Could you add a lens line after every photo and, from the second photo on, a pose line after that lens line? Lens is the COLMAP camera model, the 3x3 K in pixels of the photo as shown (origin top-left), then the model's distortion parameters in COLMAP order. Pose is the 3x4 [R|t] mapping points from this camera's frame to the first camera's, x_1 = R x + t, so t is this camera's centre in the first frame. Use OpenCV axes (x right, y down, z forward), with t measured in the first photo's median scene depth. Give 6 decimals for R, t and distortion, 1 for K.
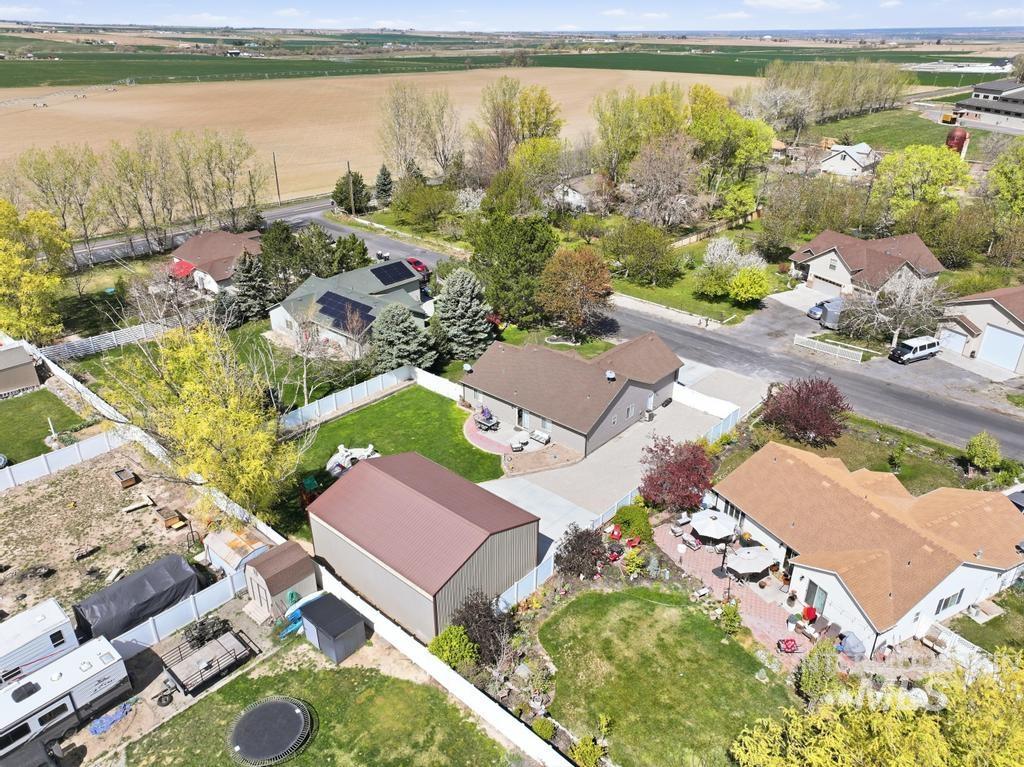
lens RADIAL K [[716.8, 0, 516.4], [0, 716.8, 381.3], [0, 0, 1]] dist [-0.001860, 0.020765]
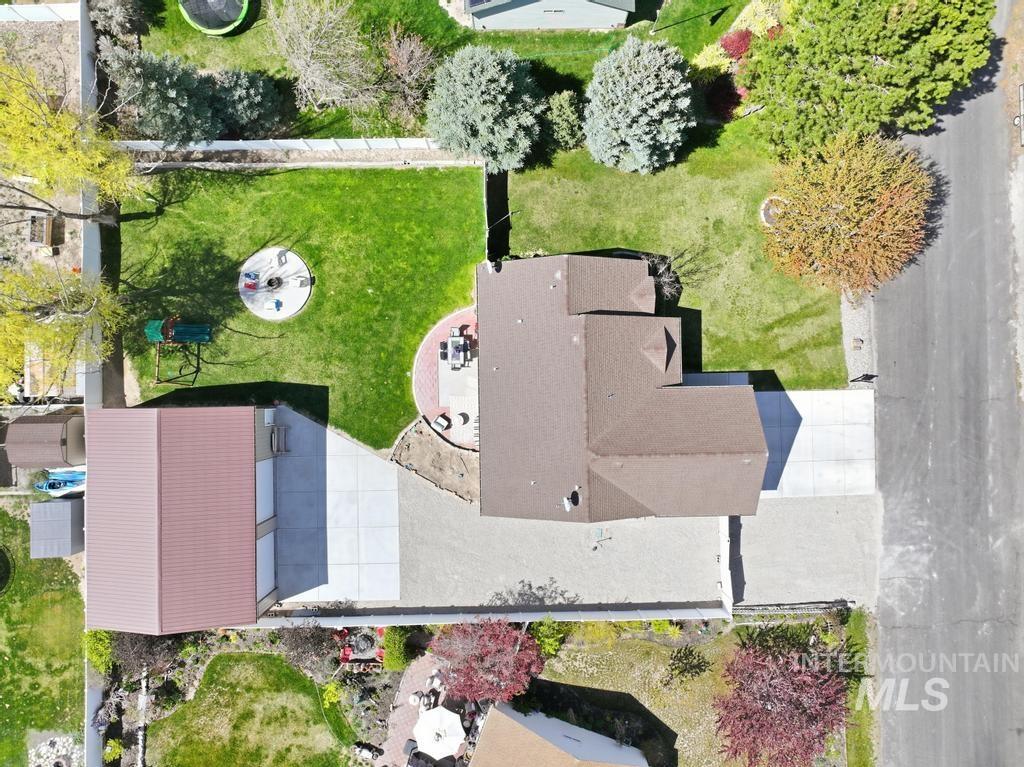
lens RADIAL K [[716.8, 0, 516.4], [0, 716.8, 381.3], [0, 0, 1]] dist [-0.001860, 0.020765]
pose [[0.672140, 0.740237, -0.016654, 0.025117], [-0.327961, 0.317806, 0.889630, -0.457154], [0.663830, -0.592494, 0.456378, 0.577545]]
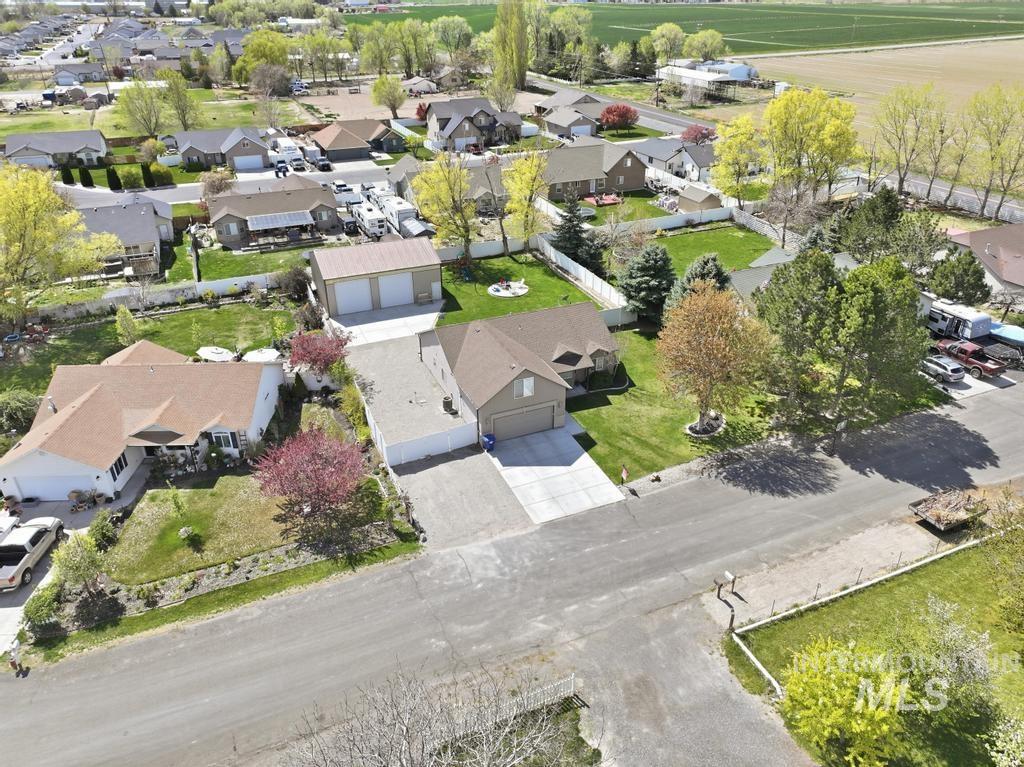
lens RADIAL K [[716.8, 0, 516.4], [0, 716.8, 381.3], [0, 0, 1]] dist [-0.001860, 0.020765]
pose [[-0.429373, 0.429481, -0.794471, 0.684347], [-0.398467, 0.699348, 0.593411, -0.428243], [0.810471, 0.571365, -0.129147, 0.969518]]
